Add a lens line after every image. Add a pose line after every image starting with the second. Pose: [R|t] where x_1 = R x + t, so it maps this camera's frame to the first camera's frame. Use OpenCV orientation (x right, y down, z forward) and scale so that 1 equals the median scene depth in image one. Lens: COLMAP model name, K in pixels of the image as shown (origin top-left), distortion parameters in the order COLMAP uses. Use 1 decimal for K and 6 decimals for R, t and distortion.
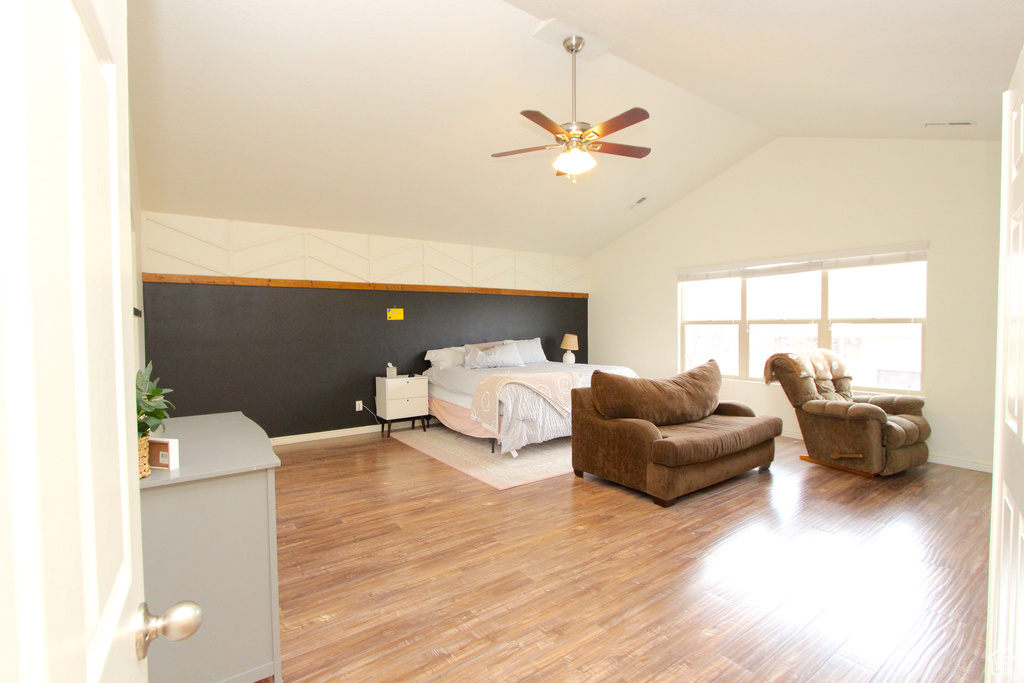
lens RADIAL K [[470.1, 0, 512.0], [0, 470.1, 341.5], [0, 0, 1]] dist [-0.019441, 0.004077]
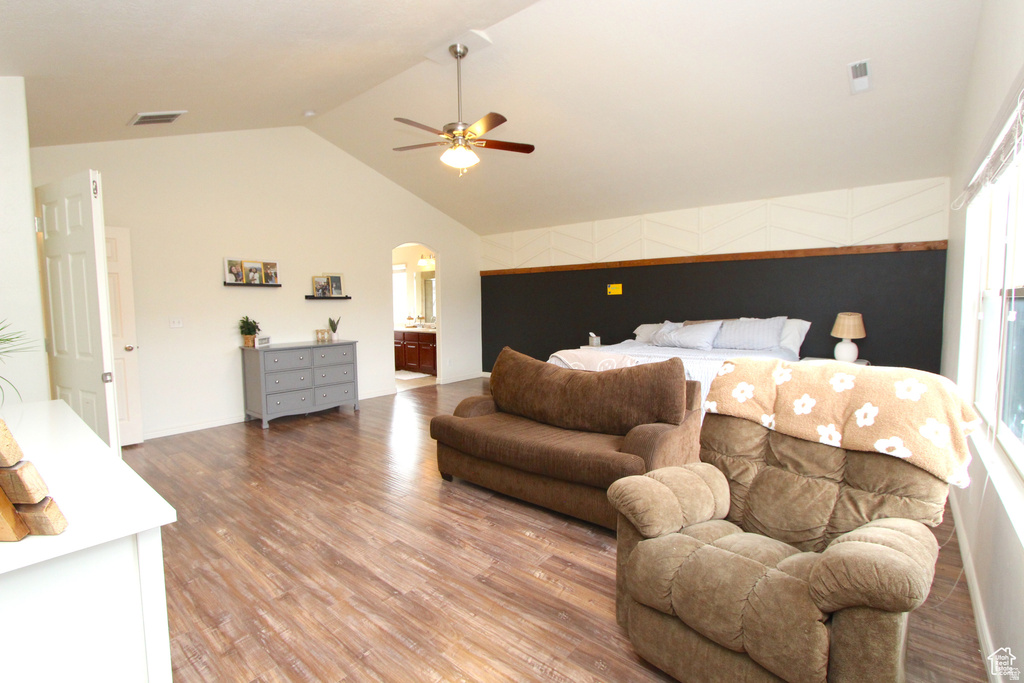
lens RADIAL K [[470.1, 0, 512.0], [0, 470.1, 341.5], [0, 0, 1]] dist [-0.019441, 0.004077]
pose [[0.238478, 0.084934, -0.967427, 1.093130], [-0.025129, 0.996374, 0.081281, -0.029112], [0.970823, 0.004927, 0.239748, 0.728463]]
